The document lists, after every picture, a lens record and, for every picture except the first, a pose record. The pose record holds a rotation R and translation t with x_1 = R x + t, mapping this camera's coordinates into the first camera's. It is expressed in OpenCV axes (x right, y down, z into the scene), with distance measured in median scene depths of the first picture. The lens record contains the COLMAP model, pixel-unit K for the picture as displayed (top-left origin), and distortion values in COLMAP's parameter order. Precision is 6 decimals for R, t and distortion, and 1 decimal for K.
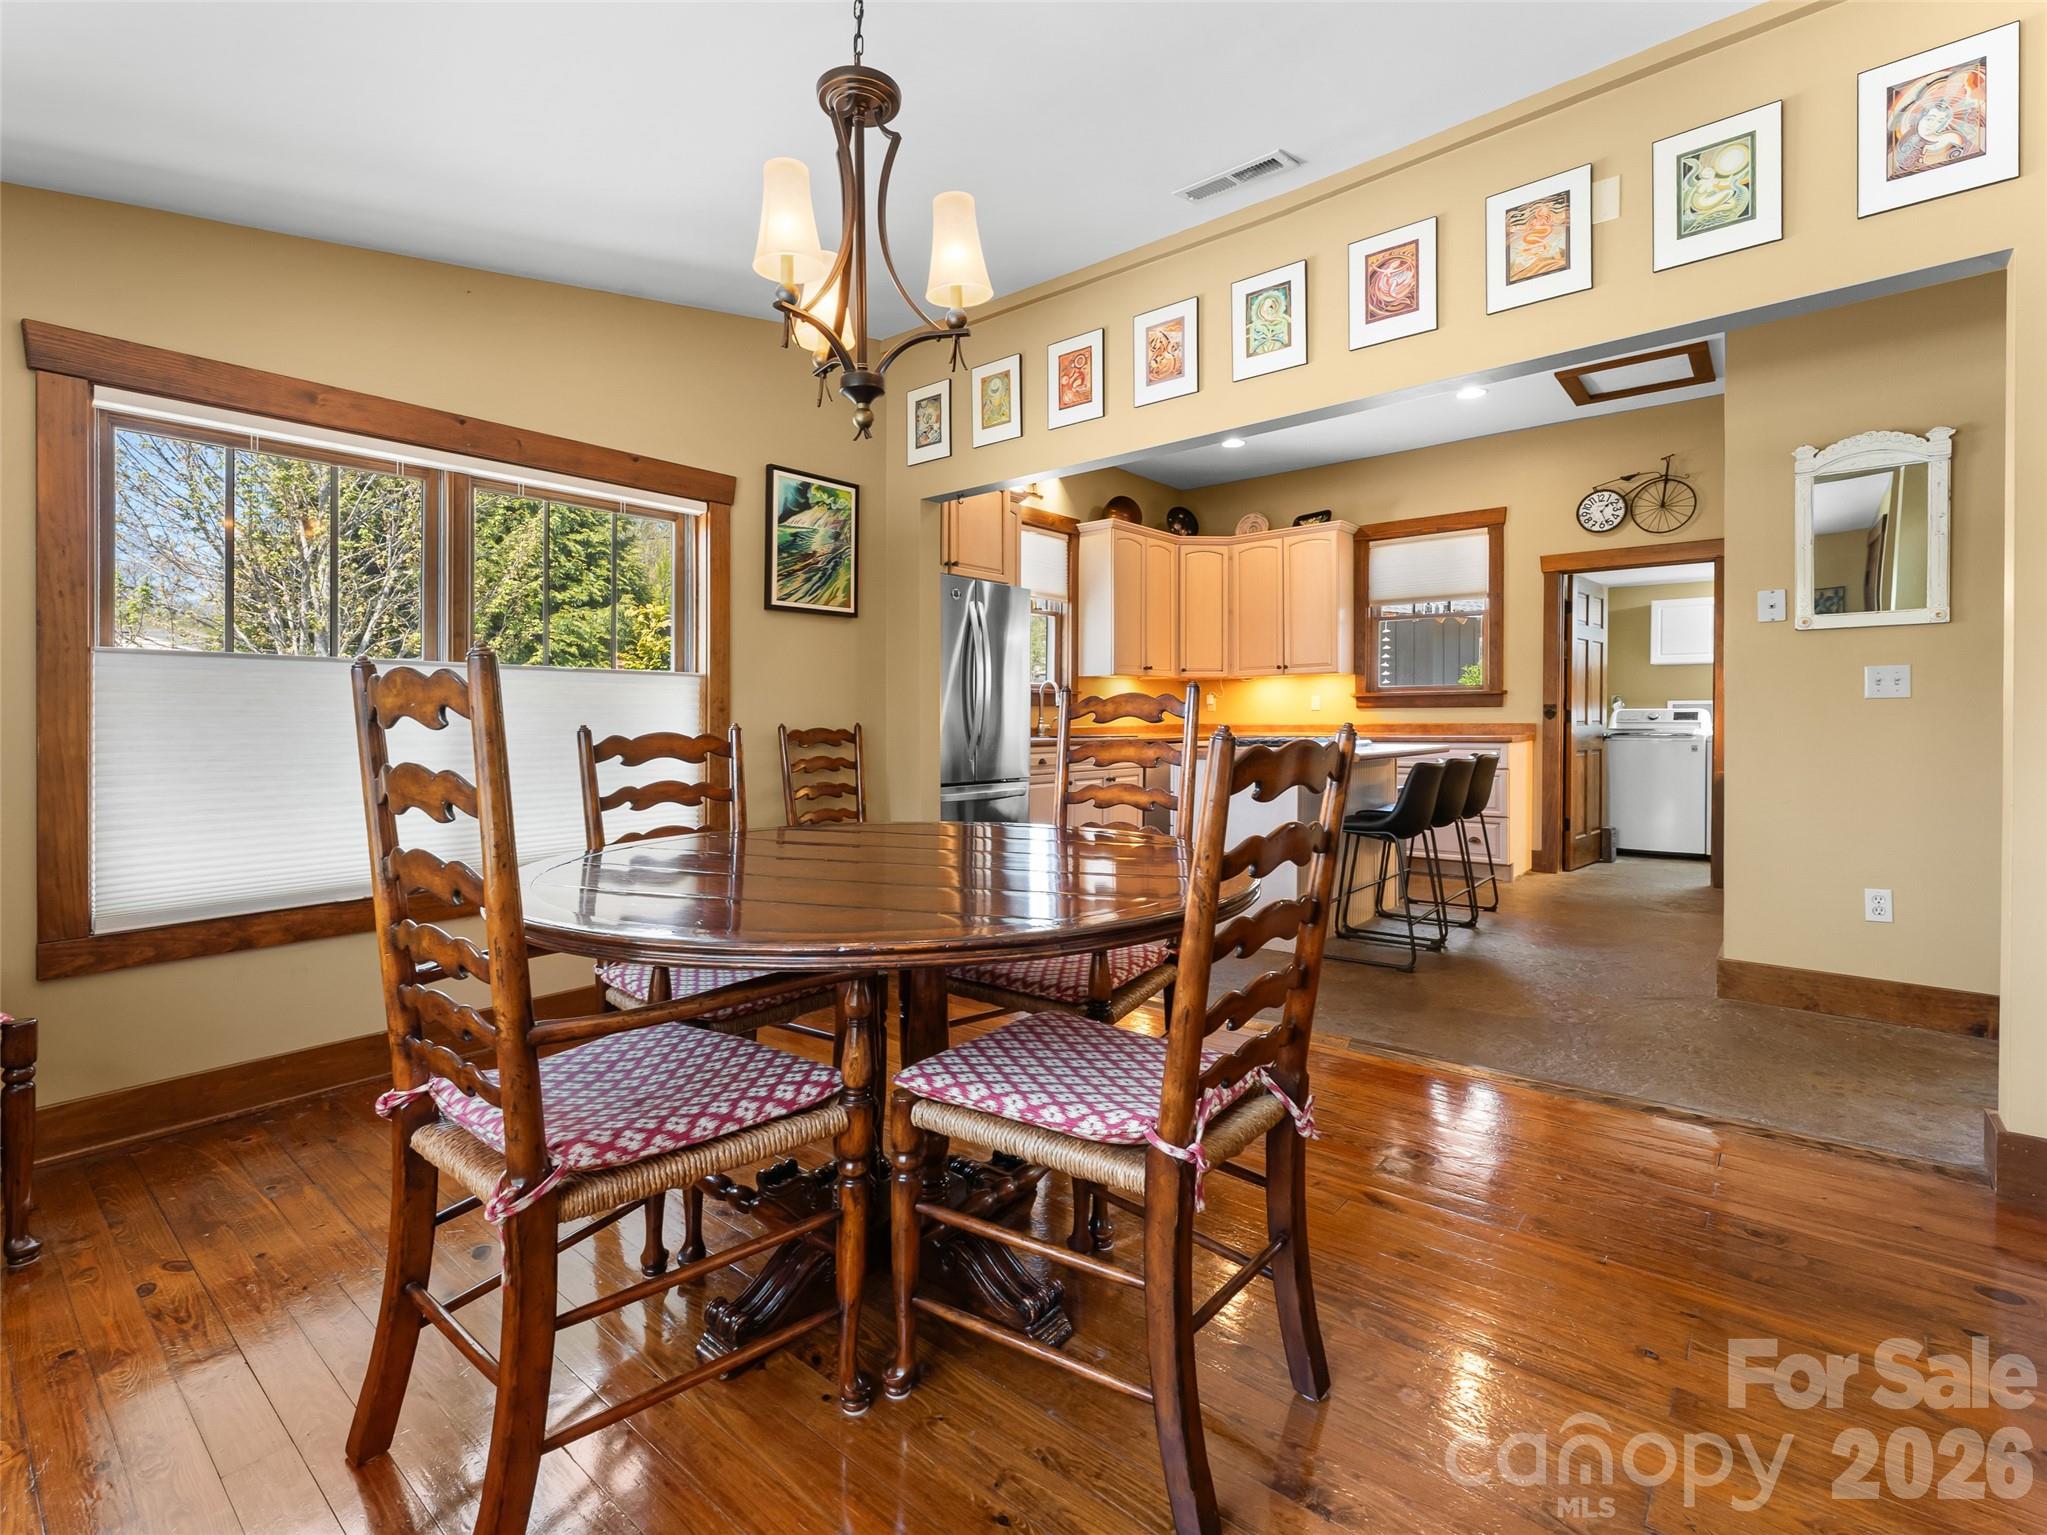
lens RADIAL K [[921.7, 0, 971.6], [0, 921.7, 728.6], [0, 0, 1]] dist [-0.001751, -0.000387]
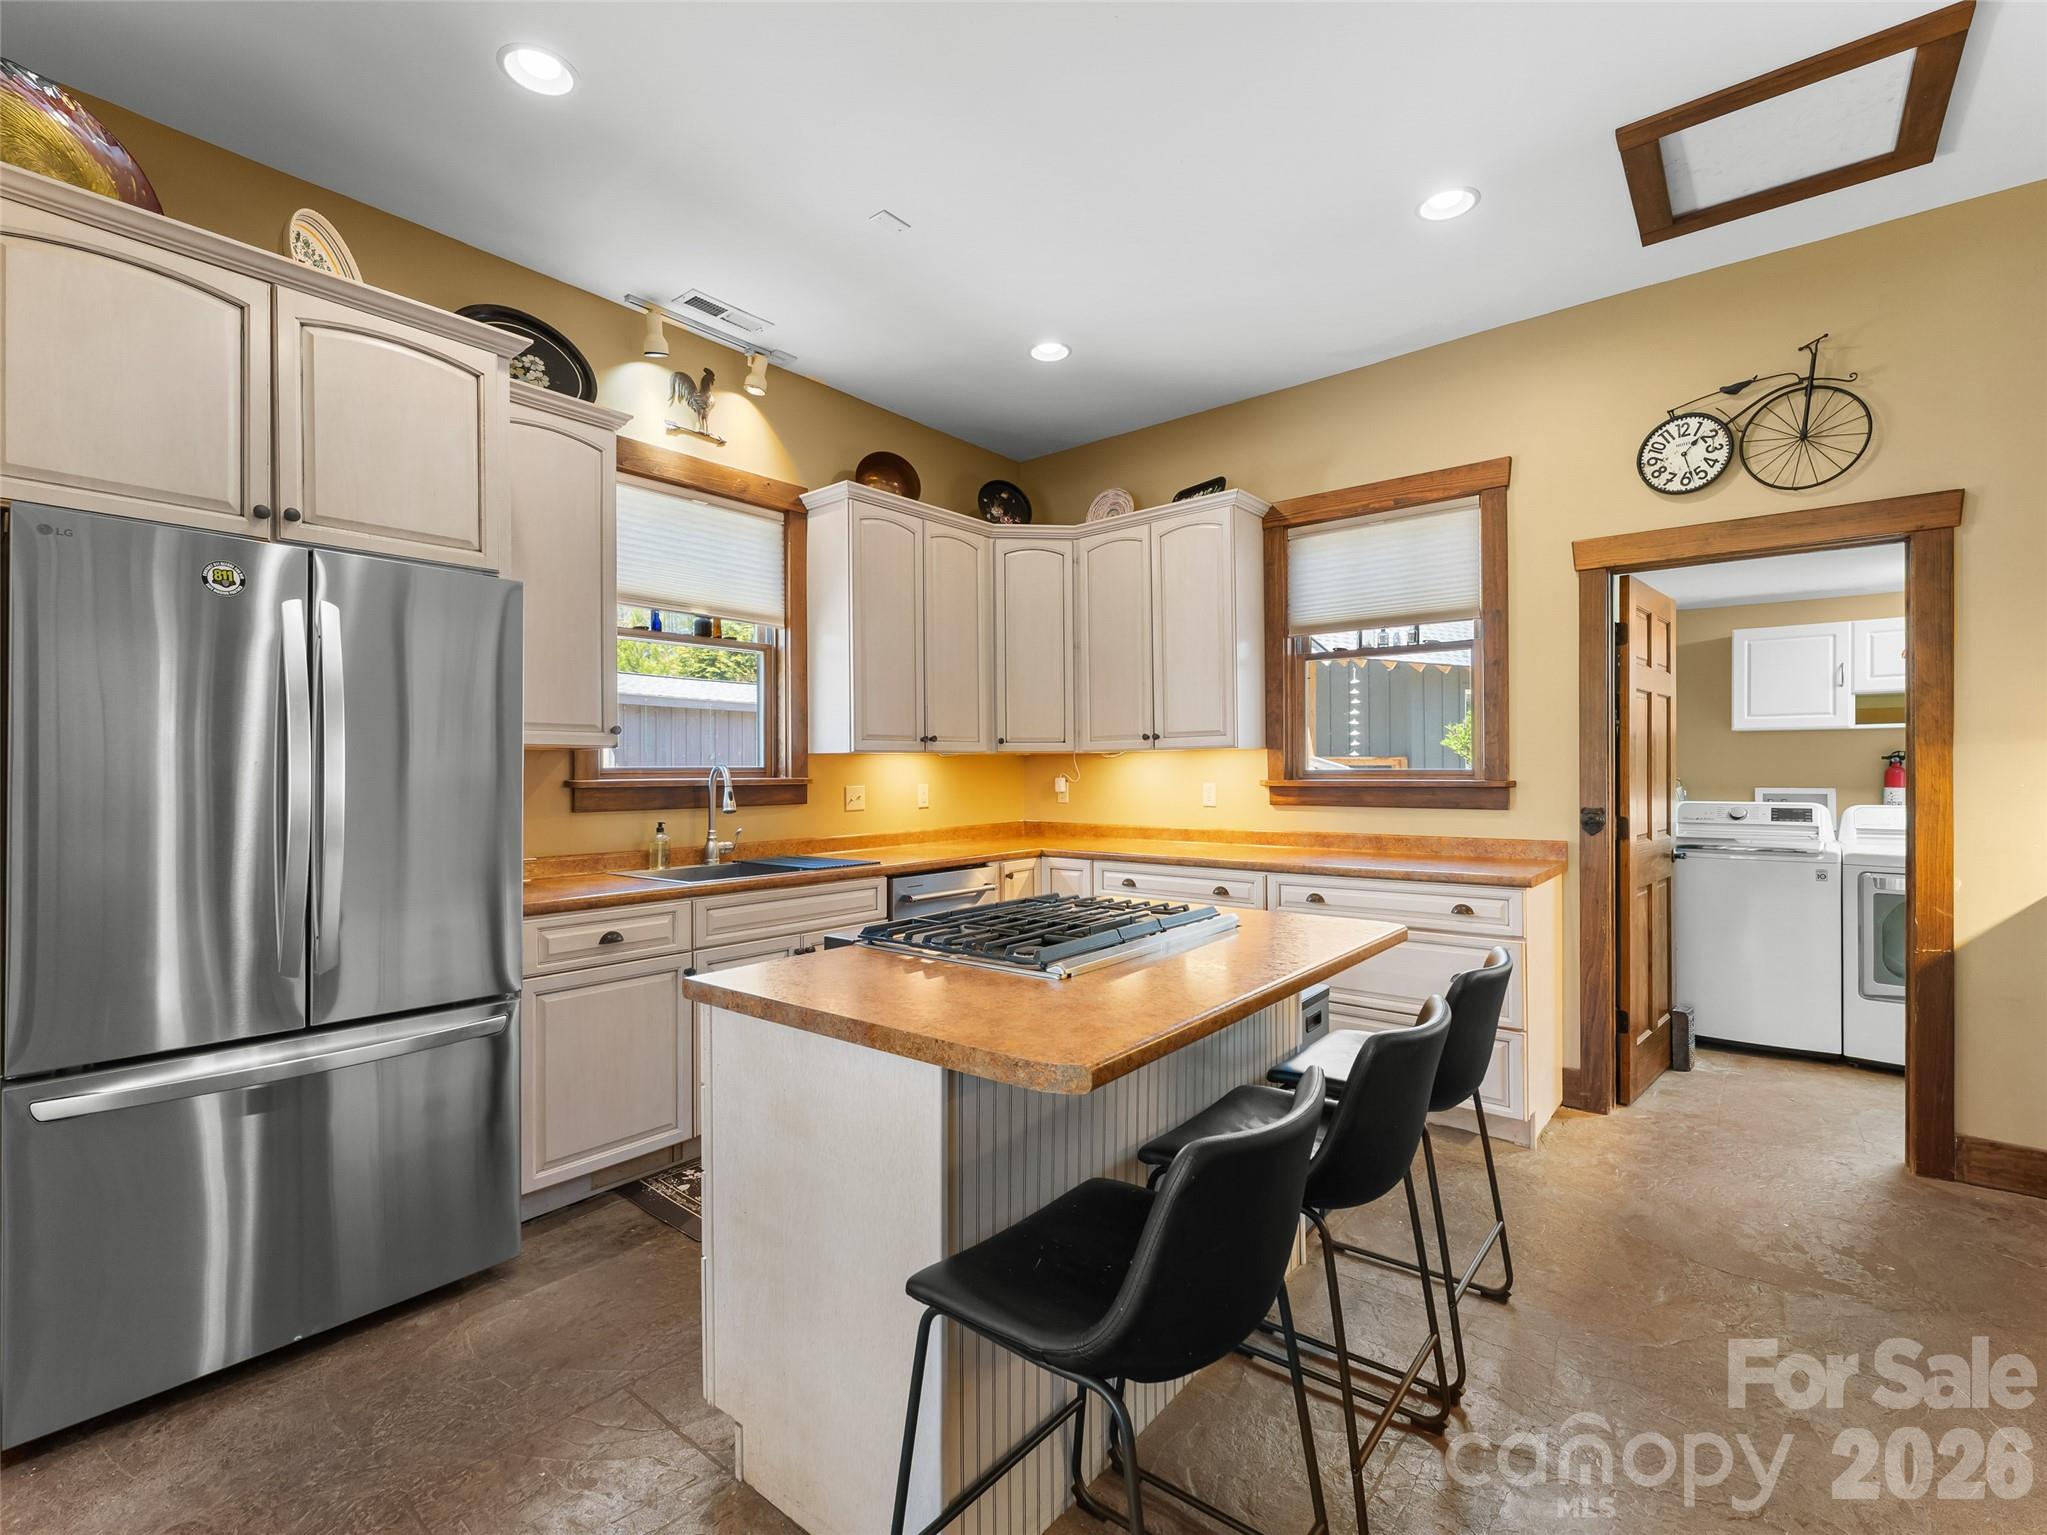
lens RADIAL K [[933.1, 0, 1023.5], [0, 933.1, 767.5], [0, 0, 1]] dist [0.000433, -0.000364]
pose [[0.998177, -0.003830, 0.060227, 0.243748], [0.004823, 0.999855, -0.016347, -0.041798], [-0.060155, 0.016608, 0.998051, 0.443986]]
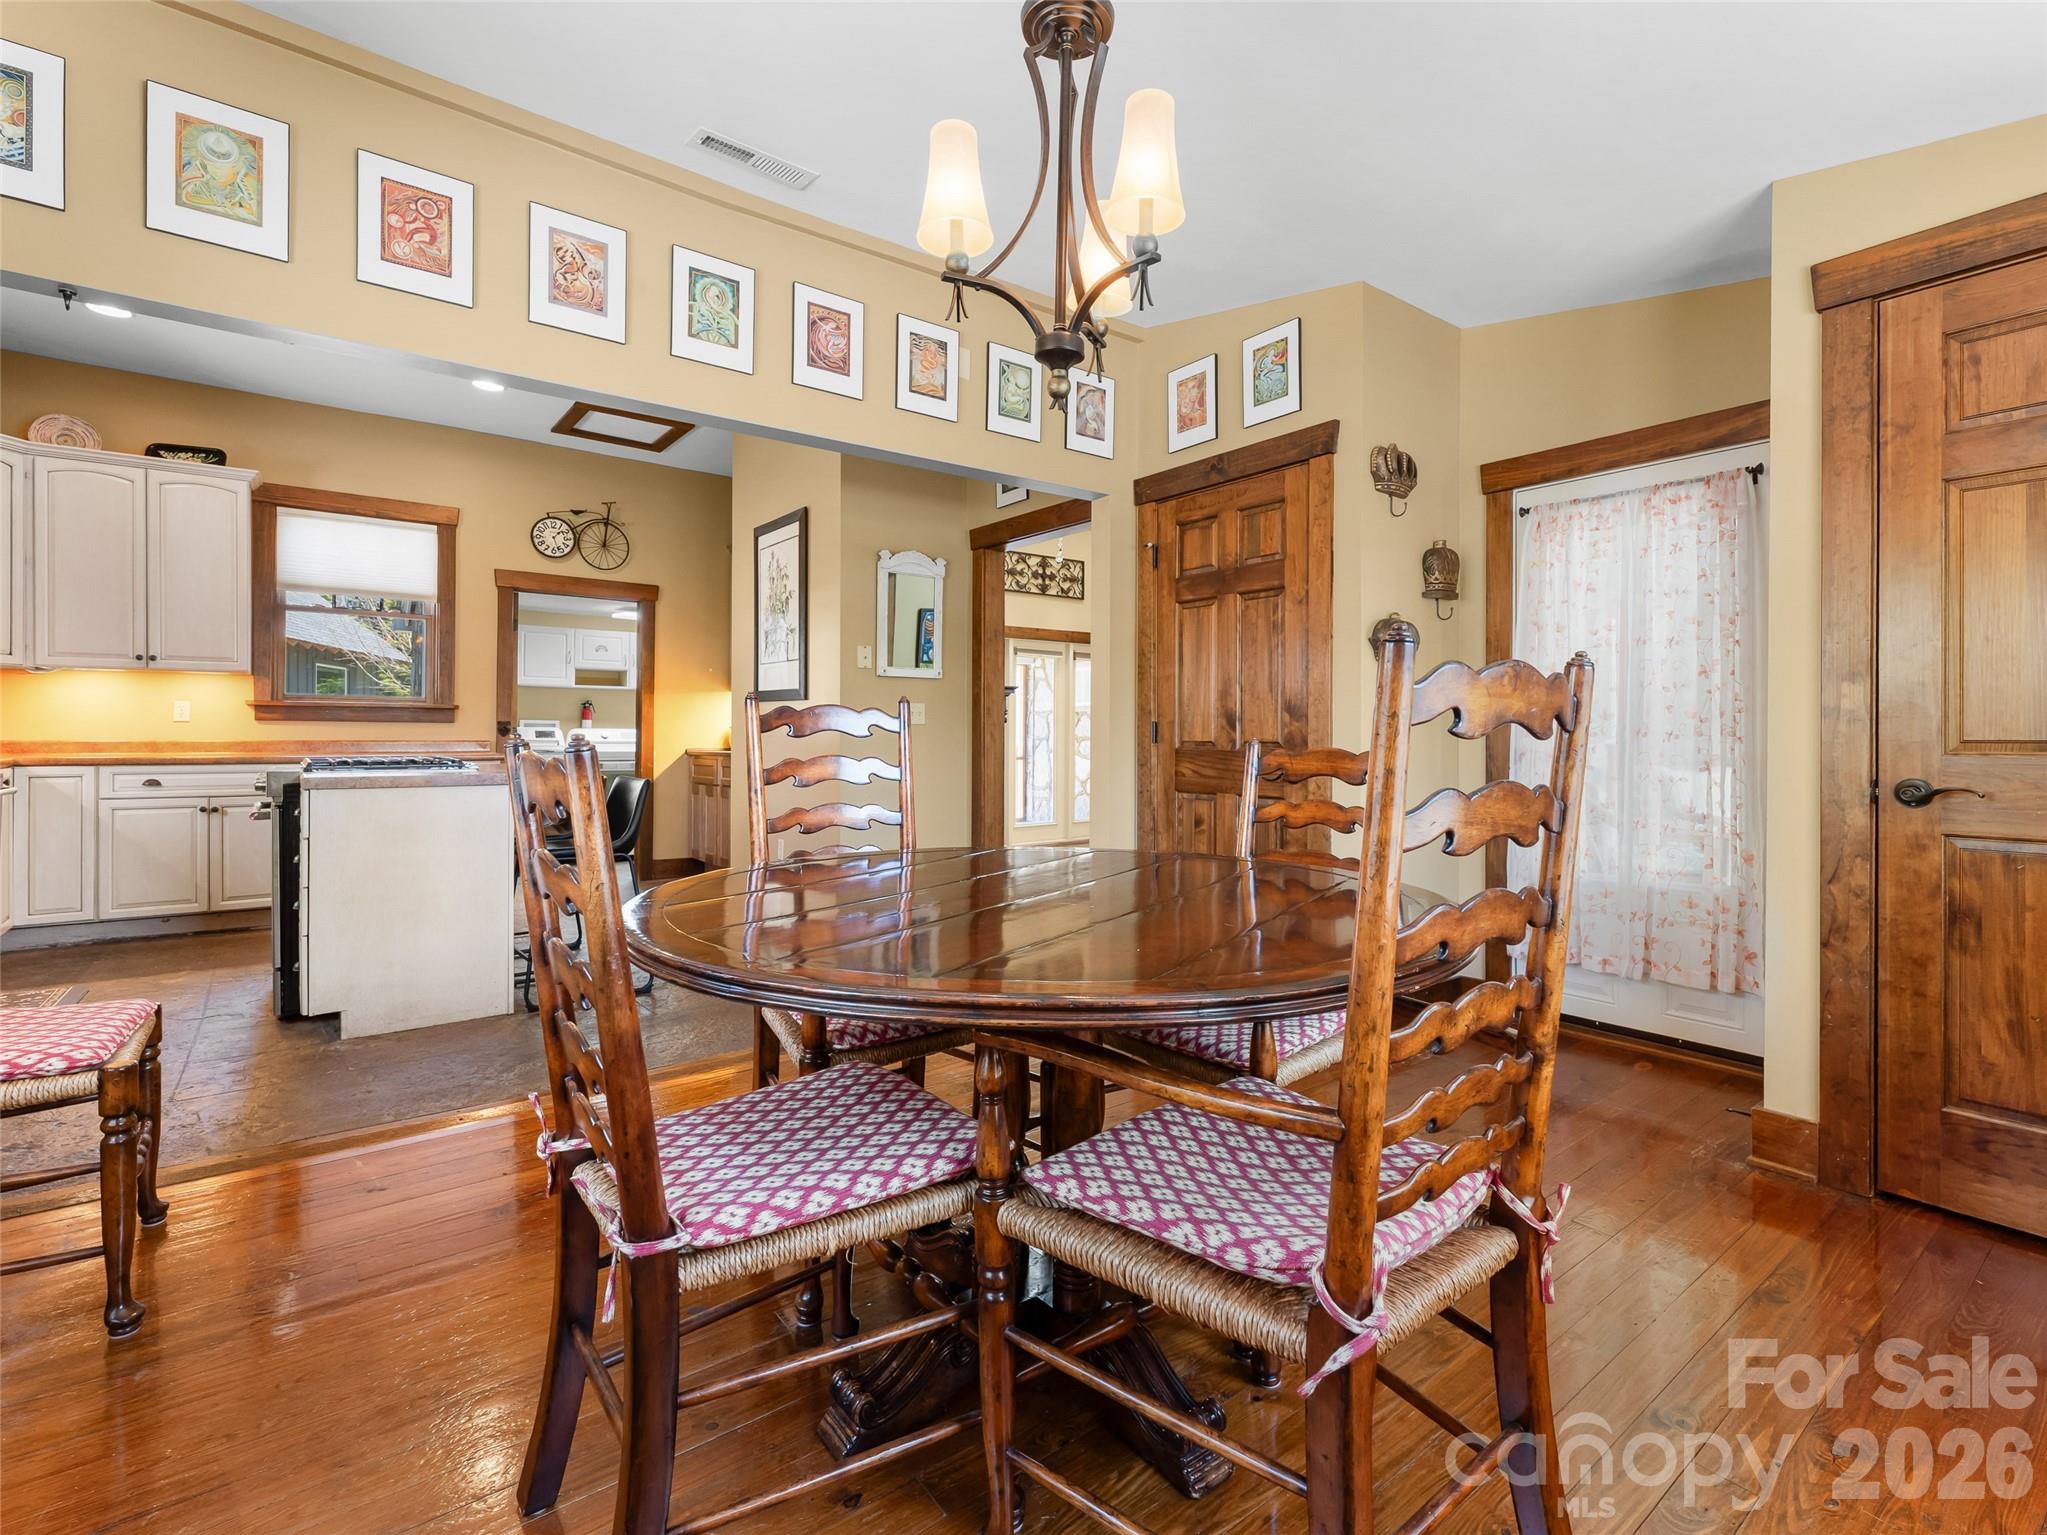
lens RADIAL K [[999.0, 0, 1021.4], [0, 999.0, 742.2], [0, 0, 1]] dist [-0.000284, -0.000525]
pose [[0.185986, 0.000831, 0.982552, -0.305155], [0.004843, 0.999987, -0.001762, 0.000458], [-0.982540, 0.005086, 0.185979, 0.249622]]
